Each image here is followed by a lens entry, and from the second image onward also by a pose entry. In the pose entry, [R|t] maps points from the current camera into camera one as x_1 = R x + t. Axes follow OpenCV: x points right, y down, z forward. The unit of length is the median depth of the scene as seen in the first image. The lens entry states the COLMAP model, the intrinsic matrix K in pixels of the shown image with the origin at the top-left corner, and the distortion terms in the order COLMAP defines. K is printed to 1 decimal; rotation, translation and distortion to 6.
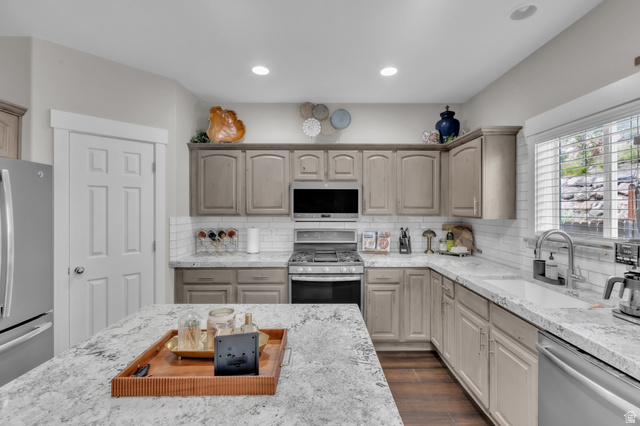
lens RADIAL K [[286.4, 0, 324.7], [0, 286.4, 207.7], [0, 0, 1]] dist [0.004850, 0.000482]
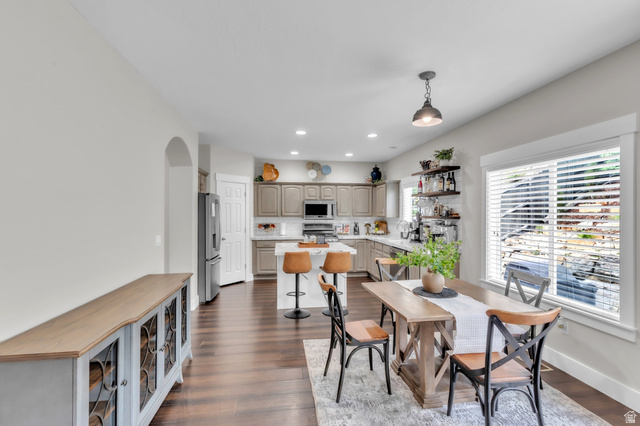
lens RADIAL K [[286.4, 0, 322.4], [0, 286.4, 213.4], [0, 0, 1]] dist [0.004850, 0.000482]
pose [[0.991072, 0.000283, 0.133328, -0.259470], [-0.000598, 0.999997, 0.002326, 0.000364], [-0.133327, -0.002385, 0.991069, -1.097640]]
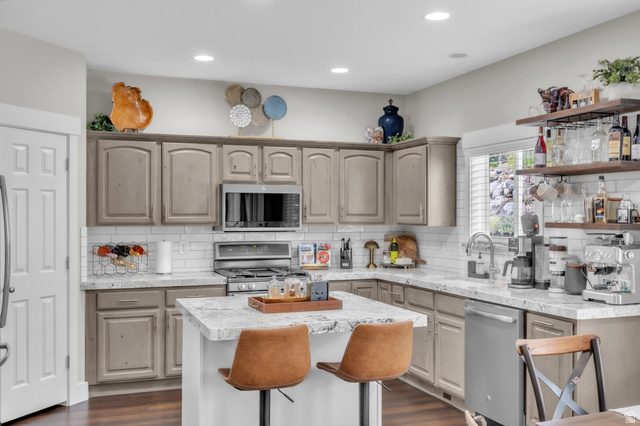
lens RADIAL K [[621.2, 0, 317.8], [0, 621.2, 213.4], [0, 0, 1]] dist [0.005964, 0.000000]
pose [[0.939812, 0.001090, 0.341690, -0.458895], [0.000195, 0.999993, -0.003725, 0.002023], [-0.341692, 0.003567, 0.939805, -0.756915]]
